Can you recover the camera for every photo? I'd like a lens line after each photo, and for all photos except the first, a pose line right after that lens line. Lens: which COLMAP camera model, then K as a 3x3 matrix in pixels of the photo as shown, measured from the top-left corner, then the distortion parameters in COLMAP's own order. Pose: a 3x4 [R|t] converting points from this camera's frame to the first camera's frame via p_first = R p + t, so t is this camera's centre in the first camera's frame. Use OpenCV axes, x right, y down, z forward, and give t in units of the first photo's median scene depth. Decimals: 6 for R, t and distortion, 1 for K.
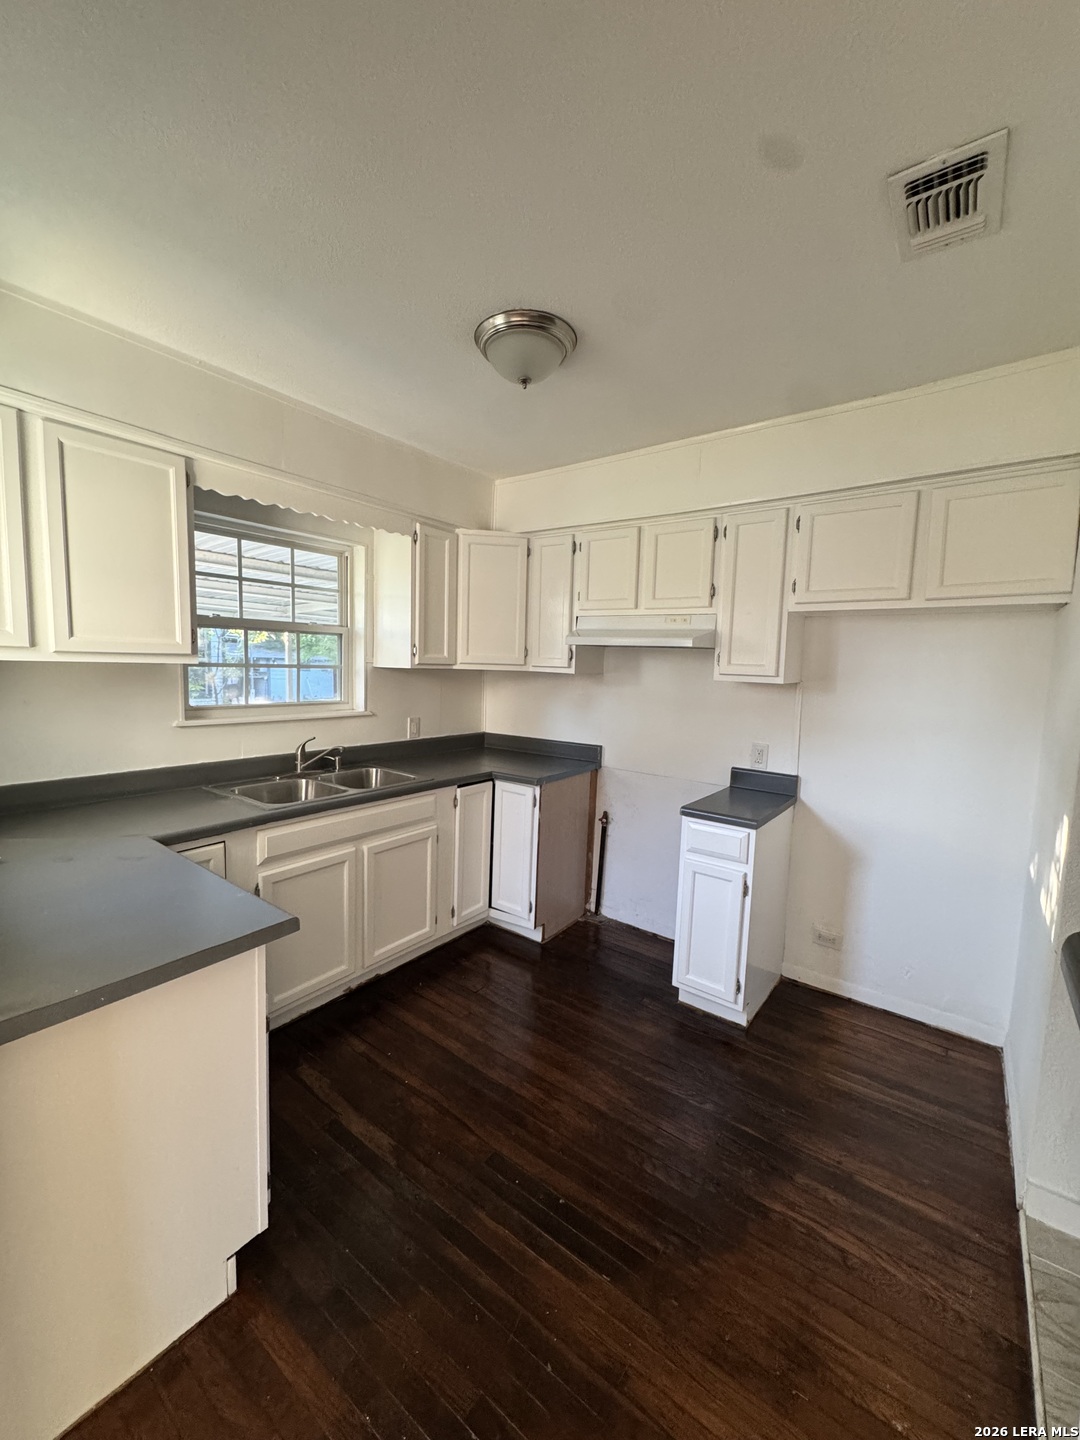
lens RADIAL K [[575.8, 0, 537.9], [0, 575.8, 719.8], [0, 0, 1]] dist [-0.014991, -0.000089]
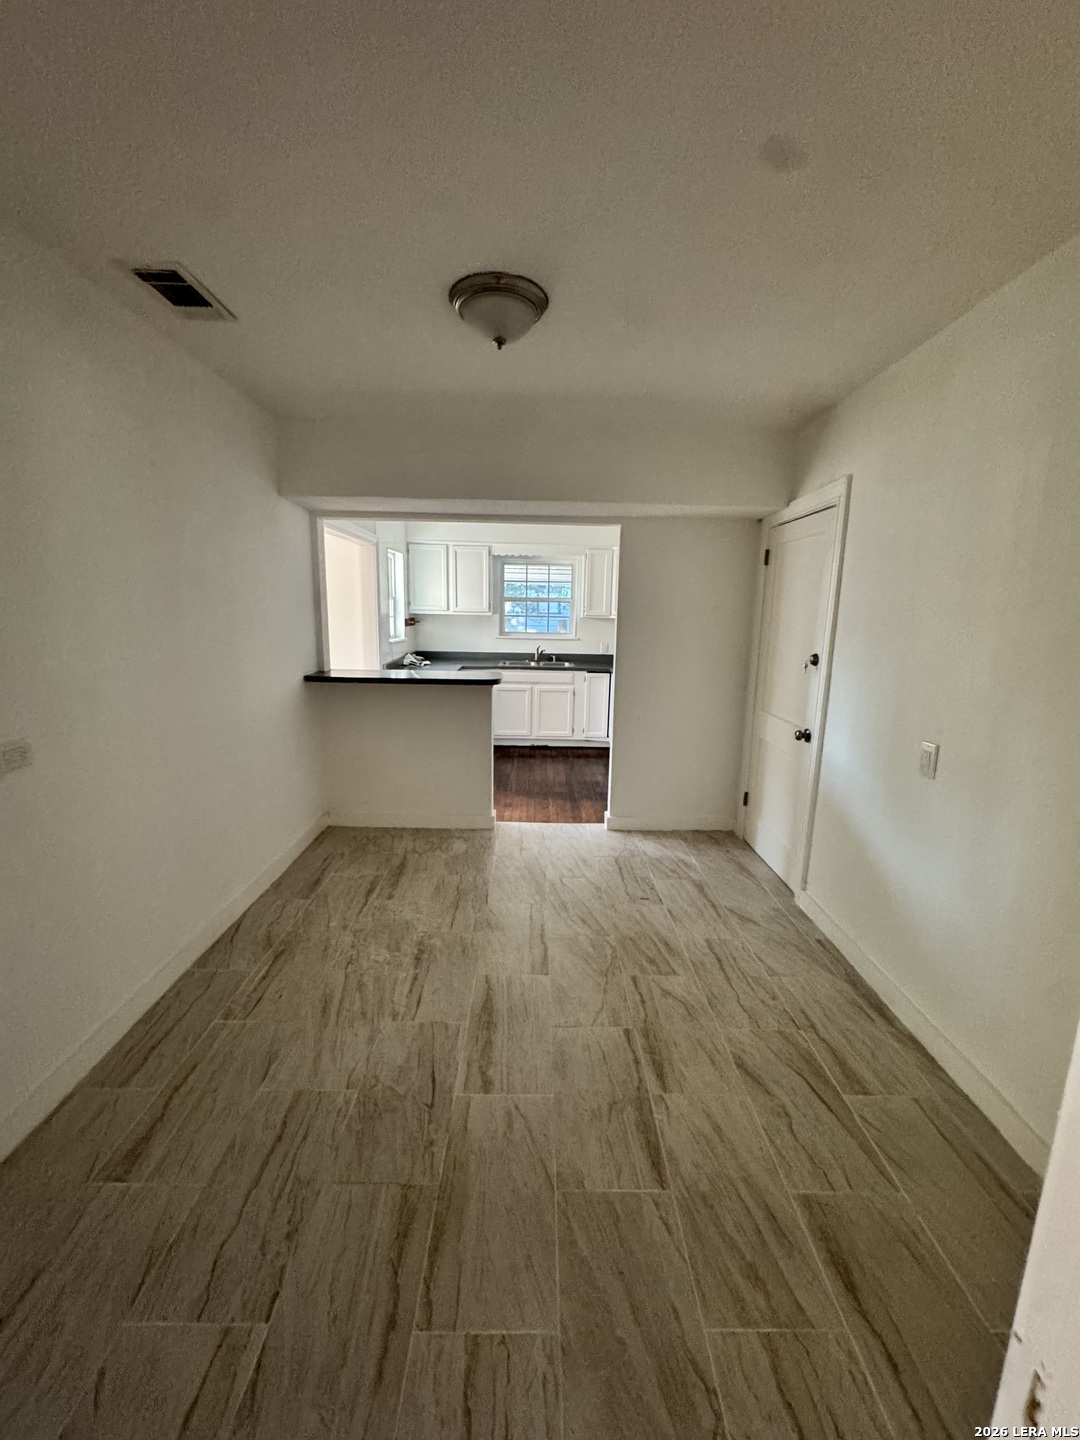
lens RADIAL K [[575.8, 0, 540.9], [0, 575.8, 718.7], [0, 0, 1]] dist [-0.014991, -0.000089]
pose [[0.609574, 0.130287, -0.781949, 1.750354], [-0.077249, 0.991470, 0.104977, 0.089597], [0.788956, -0.003586, 0.614439, -0.560919]]
